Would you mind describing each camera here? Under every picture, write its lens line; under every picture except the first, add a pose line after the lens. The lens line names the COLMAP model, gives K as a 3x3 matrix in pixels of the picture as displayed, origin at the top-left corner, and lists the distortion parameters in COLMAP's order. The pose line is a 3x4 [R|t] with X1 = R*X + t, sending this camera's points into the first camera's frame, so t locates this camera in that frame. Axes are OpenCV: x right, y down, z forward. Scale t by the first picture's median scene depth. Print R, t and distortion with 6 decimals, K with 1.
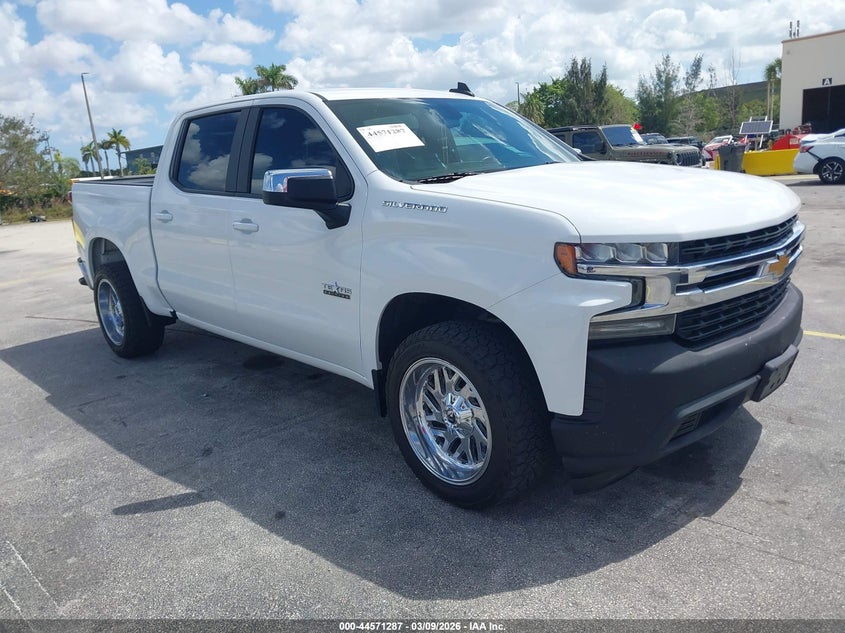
lens RADIAL K [[729.1, 0, 422.5], [0, 729.1, 316.5], [0, 0, 1]] dist [-0.000449, 0.003049]
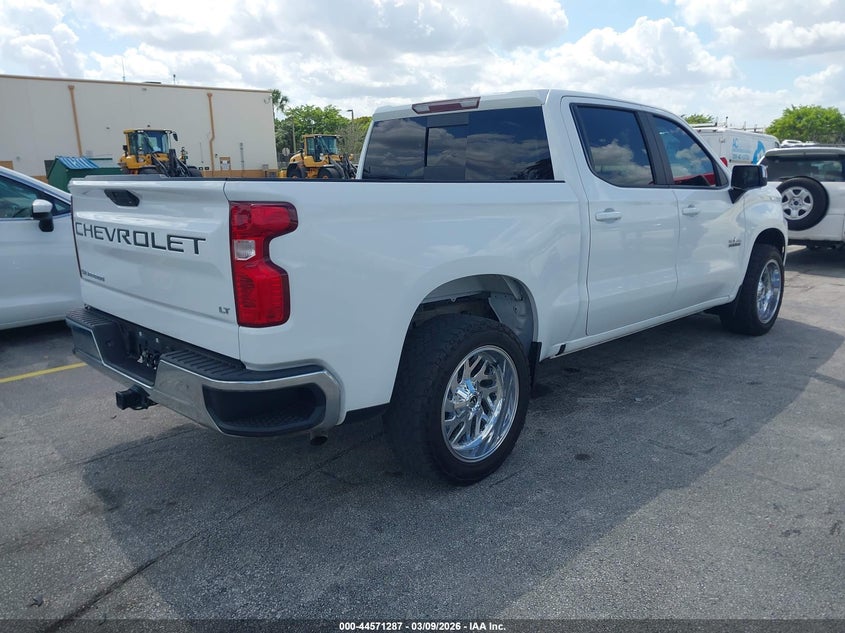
lens RADIAL K [[726.0, 0, 426.1], [0, 726.0, 320.3], [0, 0, 1]] dist [-0.015880, -0.004129]
pose [[-0.097971, -0.127880, 0.986939, -1.339422], [0.241130, 0.959109, 0.148211, -0.221460], [-0.965535, 0.252501, -0.063129, 1.467230]]
